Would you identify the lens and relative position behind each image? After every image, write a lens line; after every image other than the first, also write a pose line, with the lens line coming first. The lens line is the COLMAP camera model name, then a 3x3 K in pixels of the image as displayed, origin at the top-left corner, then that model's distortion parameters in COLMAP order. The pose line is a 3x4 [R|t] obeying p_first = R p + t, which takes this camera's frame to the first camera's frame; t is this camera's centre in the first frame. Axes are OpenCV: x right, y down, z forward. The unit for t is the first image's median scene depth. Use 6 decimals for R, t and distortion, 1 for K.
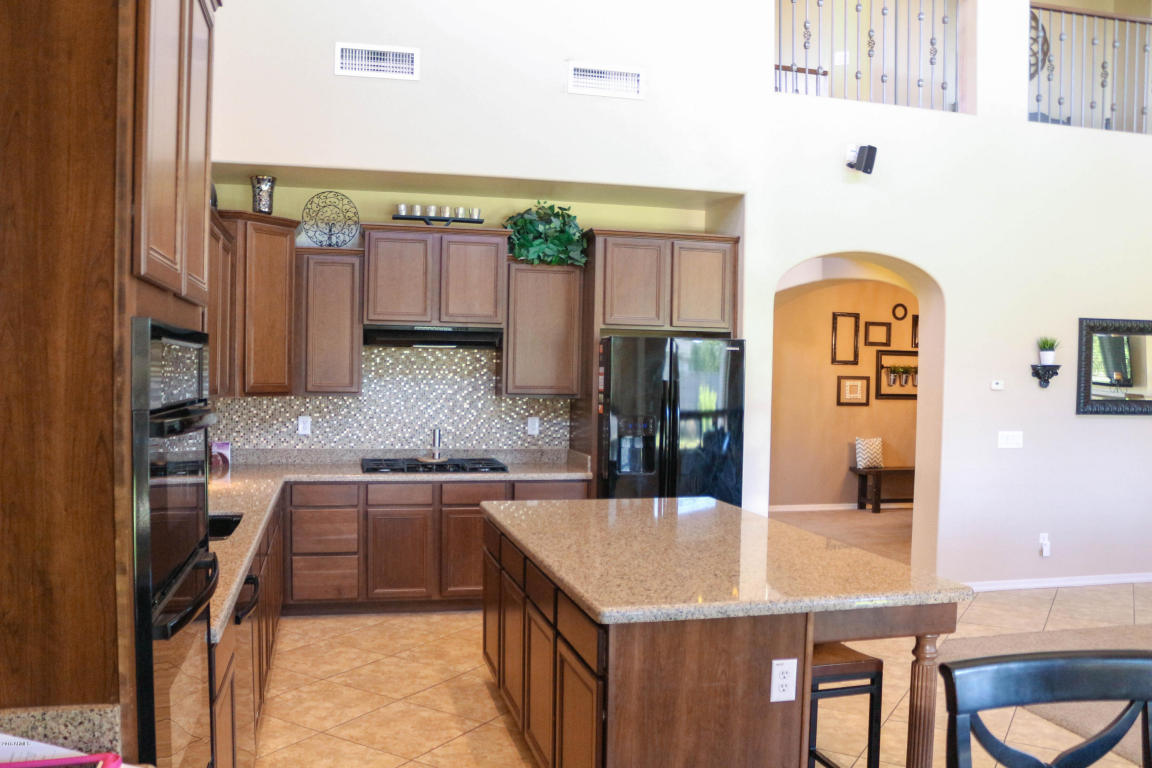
lens RADIAL K [[953.1, 0, 569.7], [0, 953.1, 394.4], [0, 0, 1]] dist [-0.151348, 0.126174]
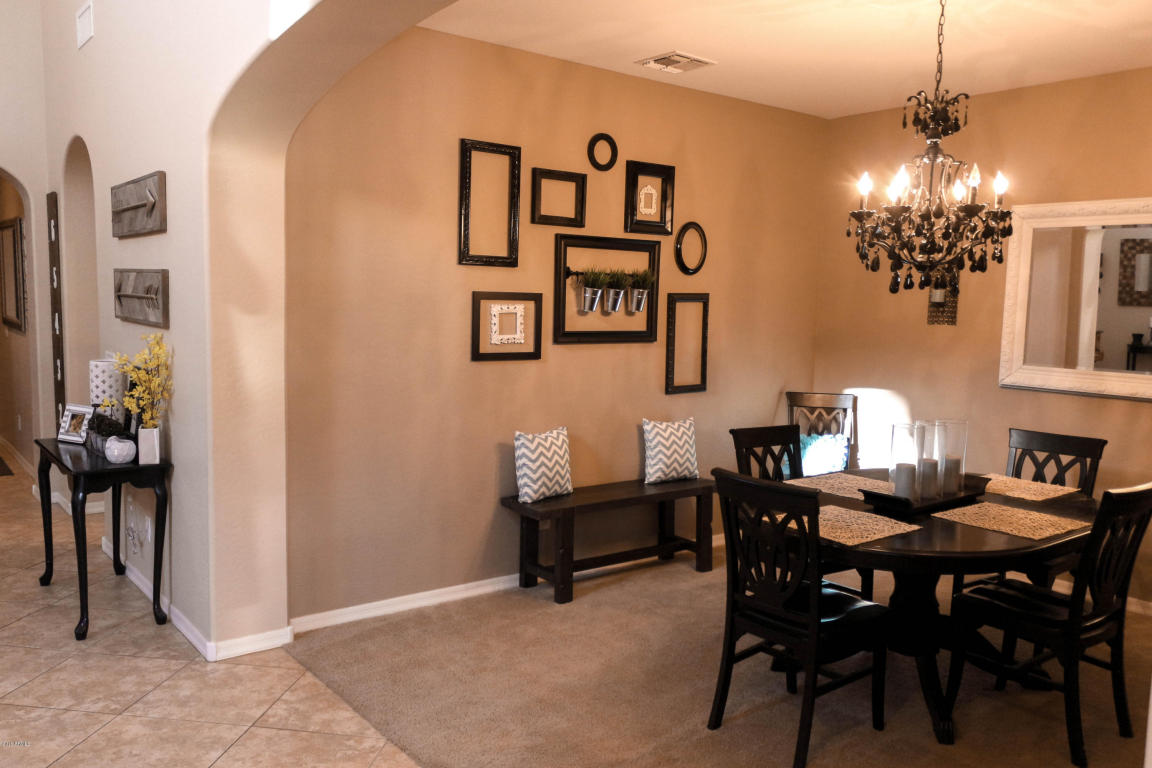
lens RADIAL K [[953.1, 0, 571.1], [0, 953.1, 388.7], [0, 0, 1]] dist [-0.151348, 0.126174]
pose [[0.914222, -0.038239, 0.403405, 0.148211], [0.006873, 0.996857, 0.078918, -0.009453], [-0.405155, -0.069376, 0.911612, 0.579741]]
